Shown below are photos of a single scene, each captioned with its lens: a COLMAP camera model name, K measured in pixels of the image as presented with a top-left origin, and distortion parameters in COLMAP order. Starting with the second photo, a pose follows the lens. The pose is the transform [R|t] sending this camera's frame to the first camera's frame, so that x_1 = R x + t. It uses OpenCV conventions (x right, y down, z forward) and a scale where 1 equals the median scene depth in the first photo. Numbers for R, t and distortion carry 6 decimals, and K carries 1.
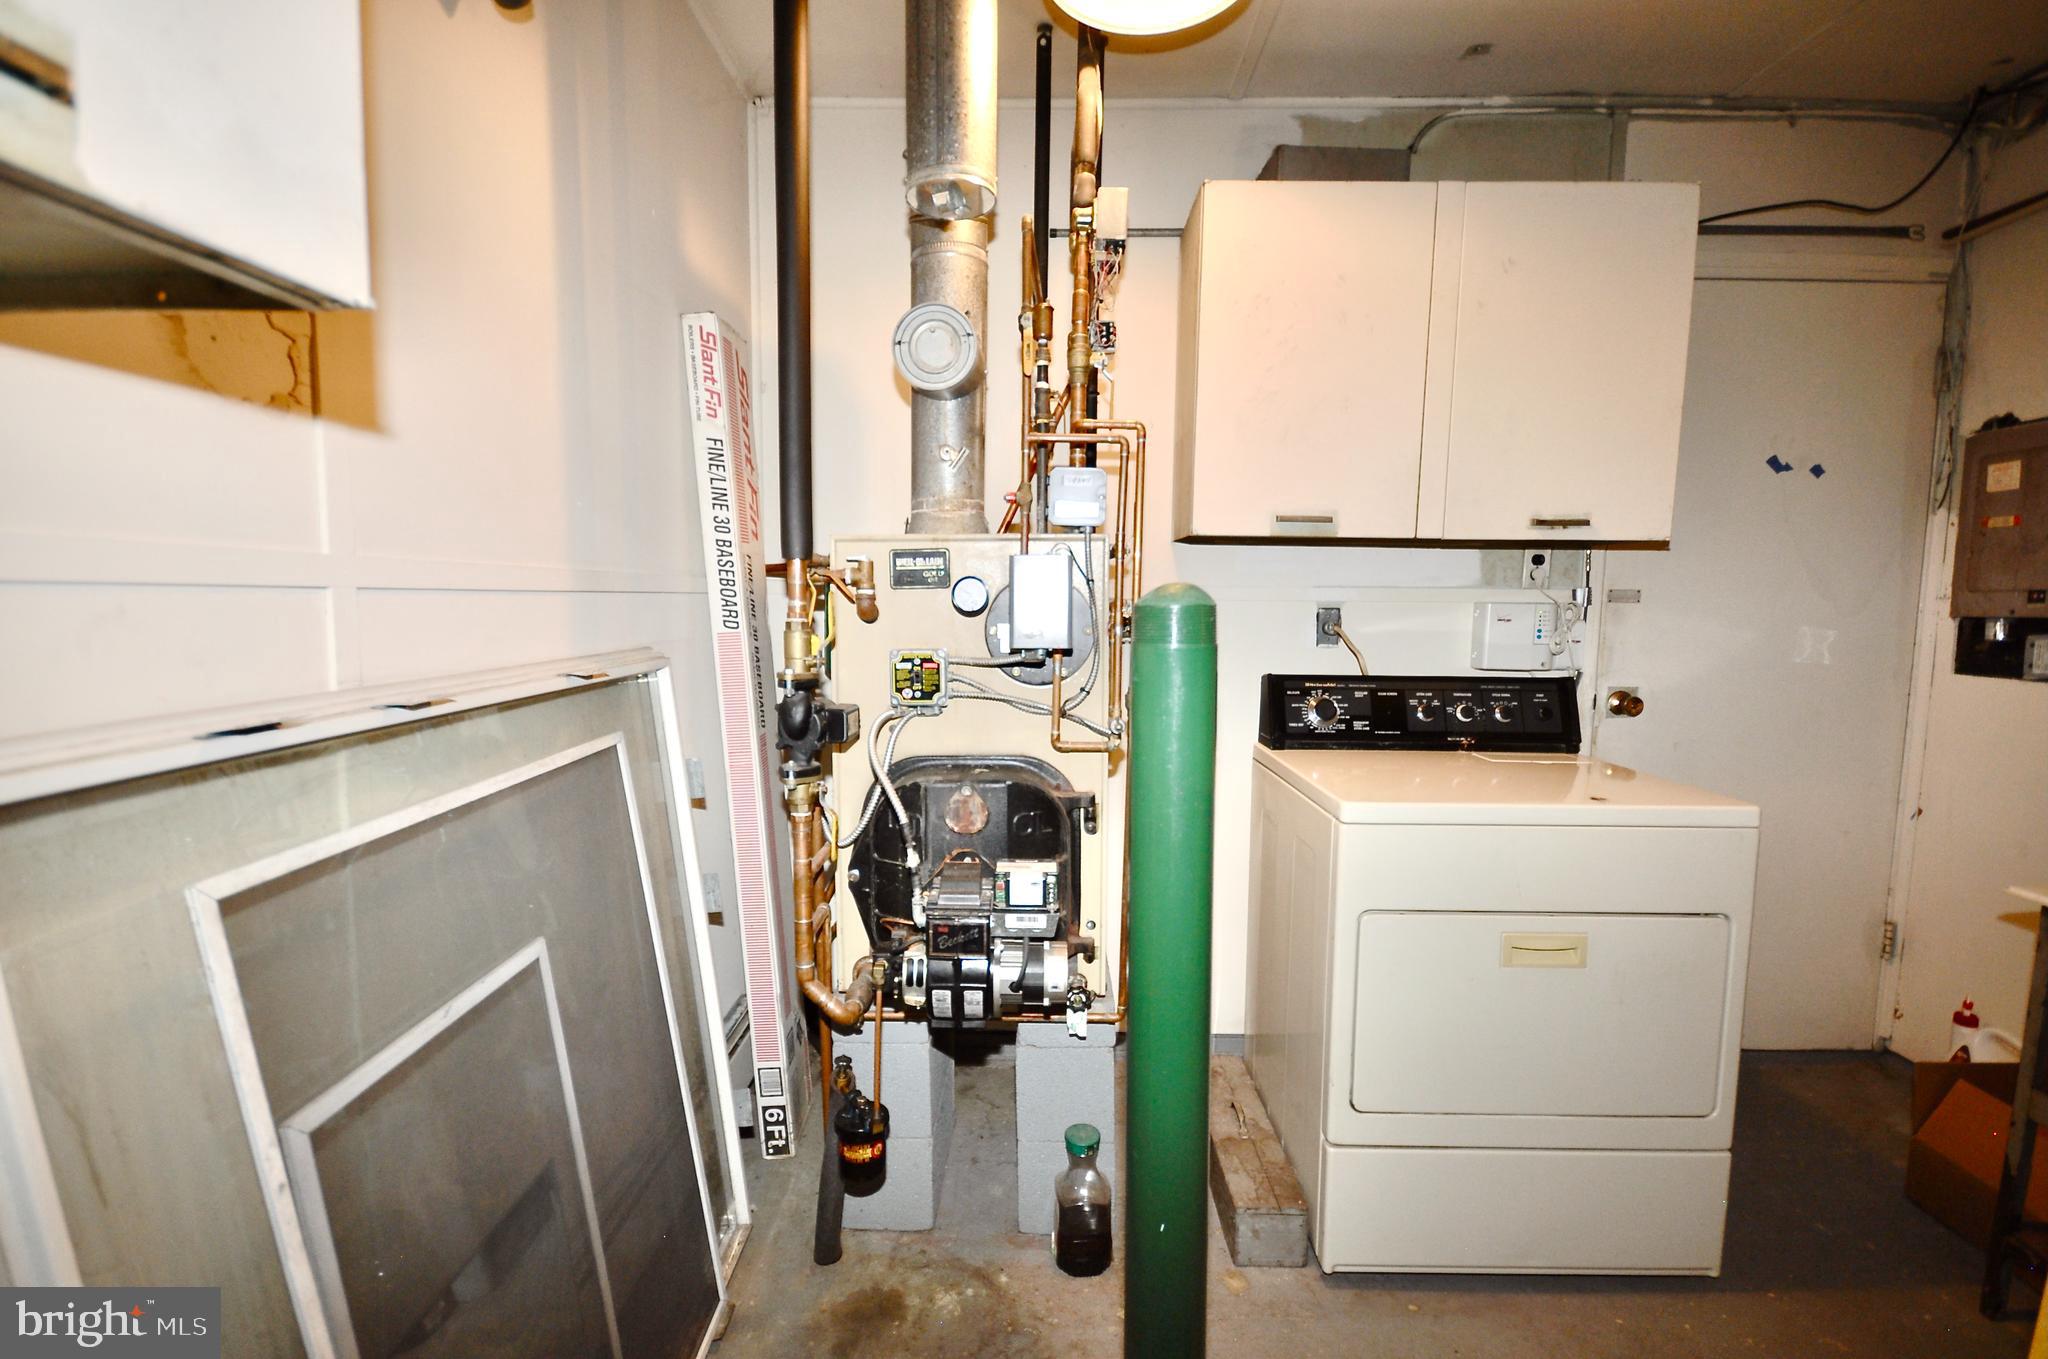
lens RADIAL K [[906.7, 0, 1010.5], [0, 906.7, 682.8], [0, 0, 1]] dist [0.012210, -0.008942]
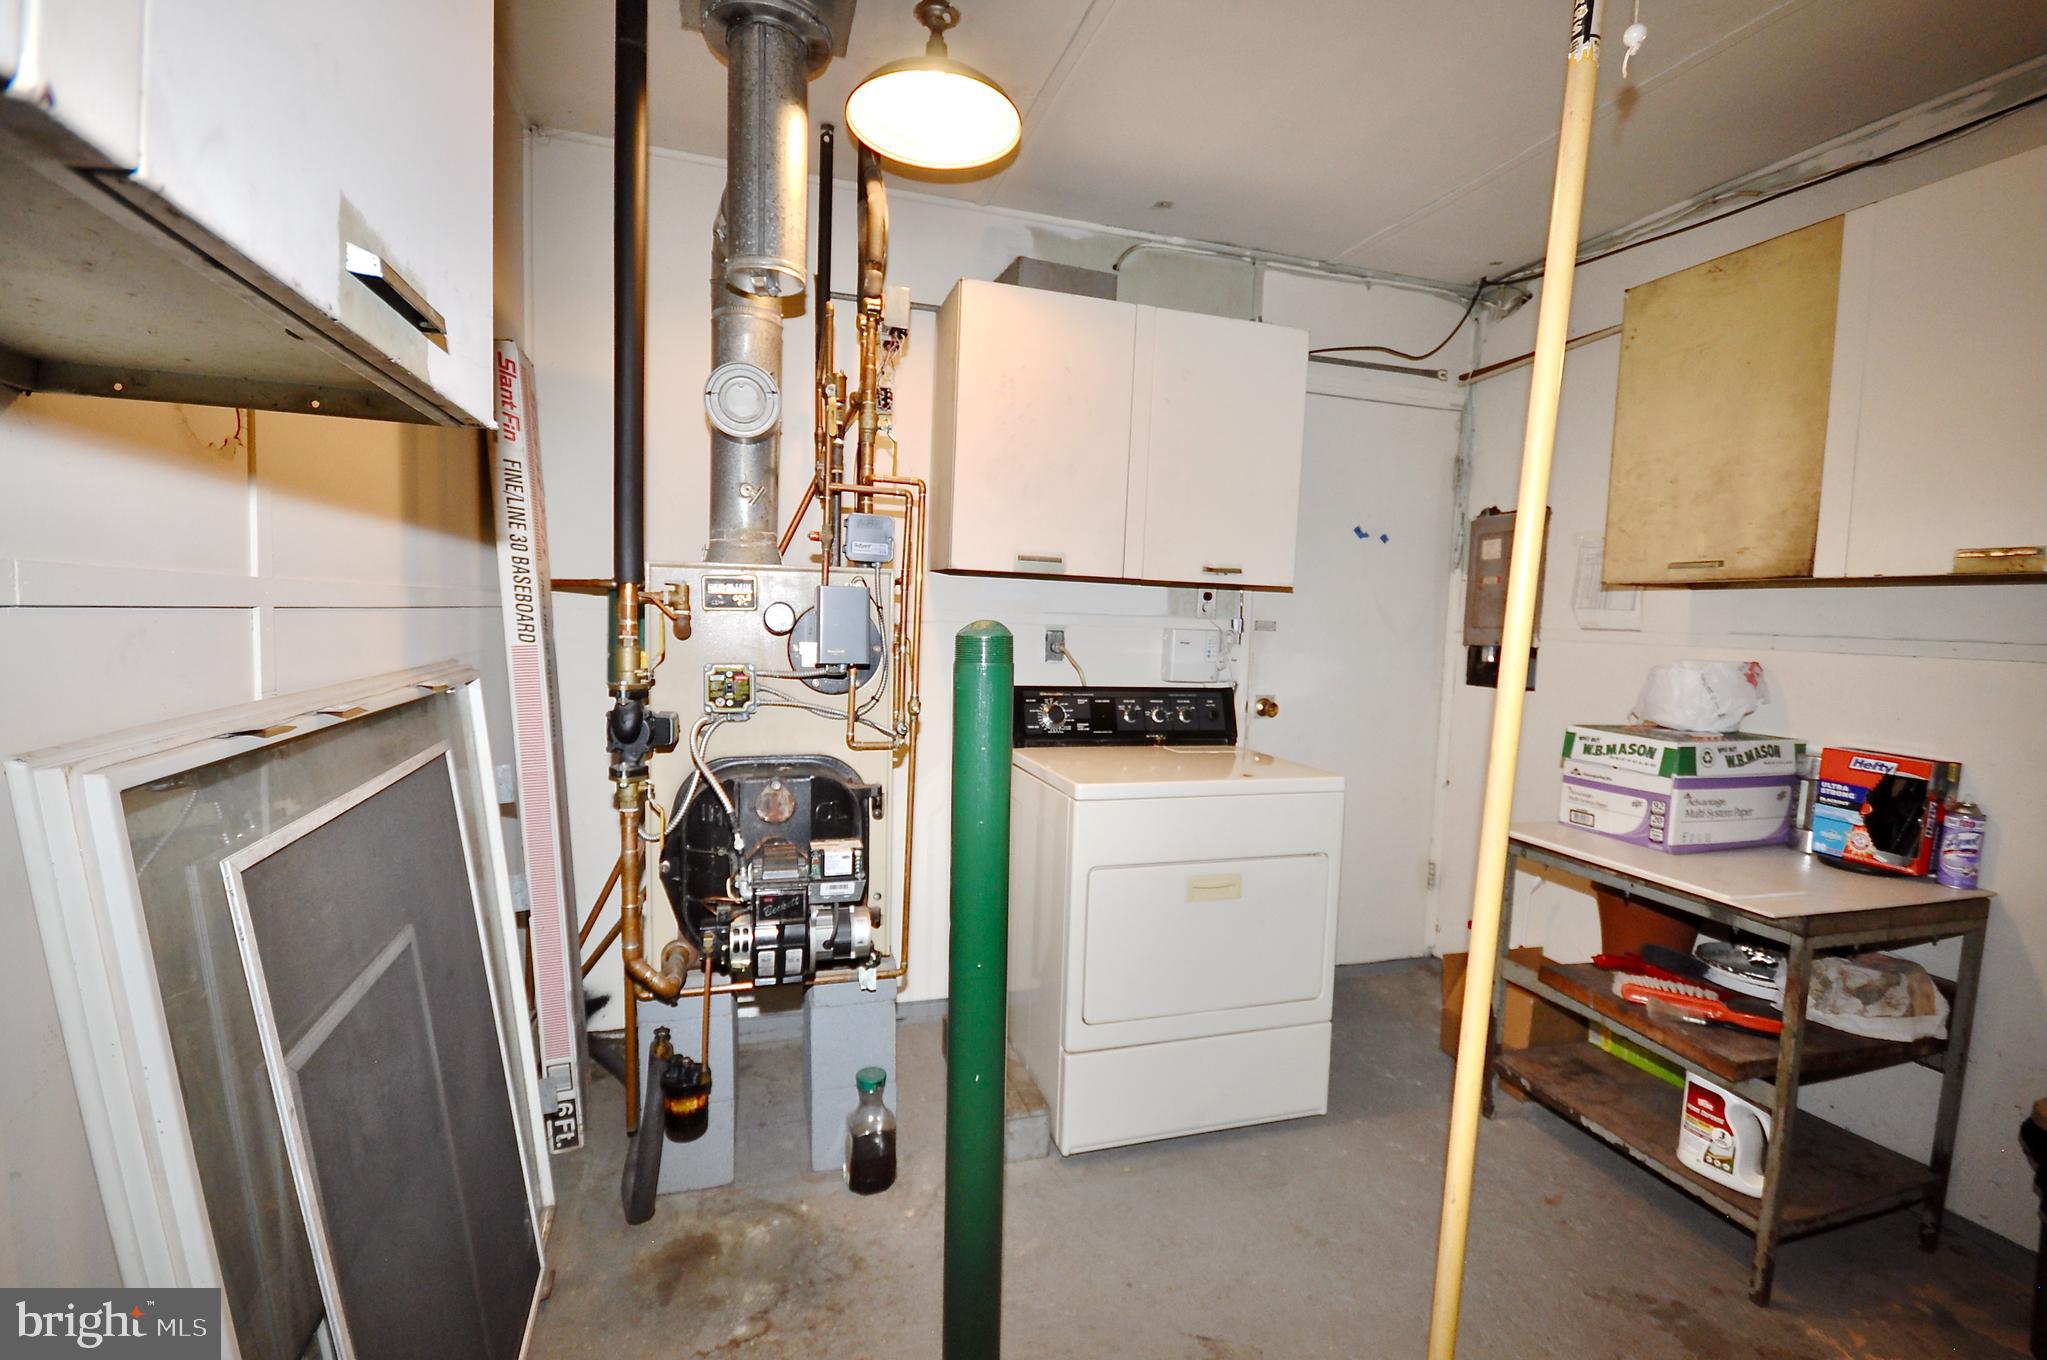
lens RADIAL K [[906.2, 0, 1010.0], [0, 906.2, 683.3], [0, 0, 1]] dist [0.012210, -0.008942]
pose [[0.951664, -0.000265, 0.307141, -0.111339], [0.004522, 0.999903, -0.013147, 0.004501], [-0.307107, 0.013901, 0.951573, -0.185505]]
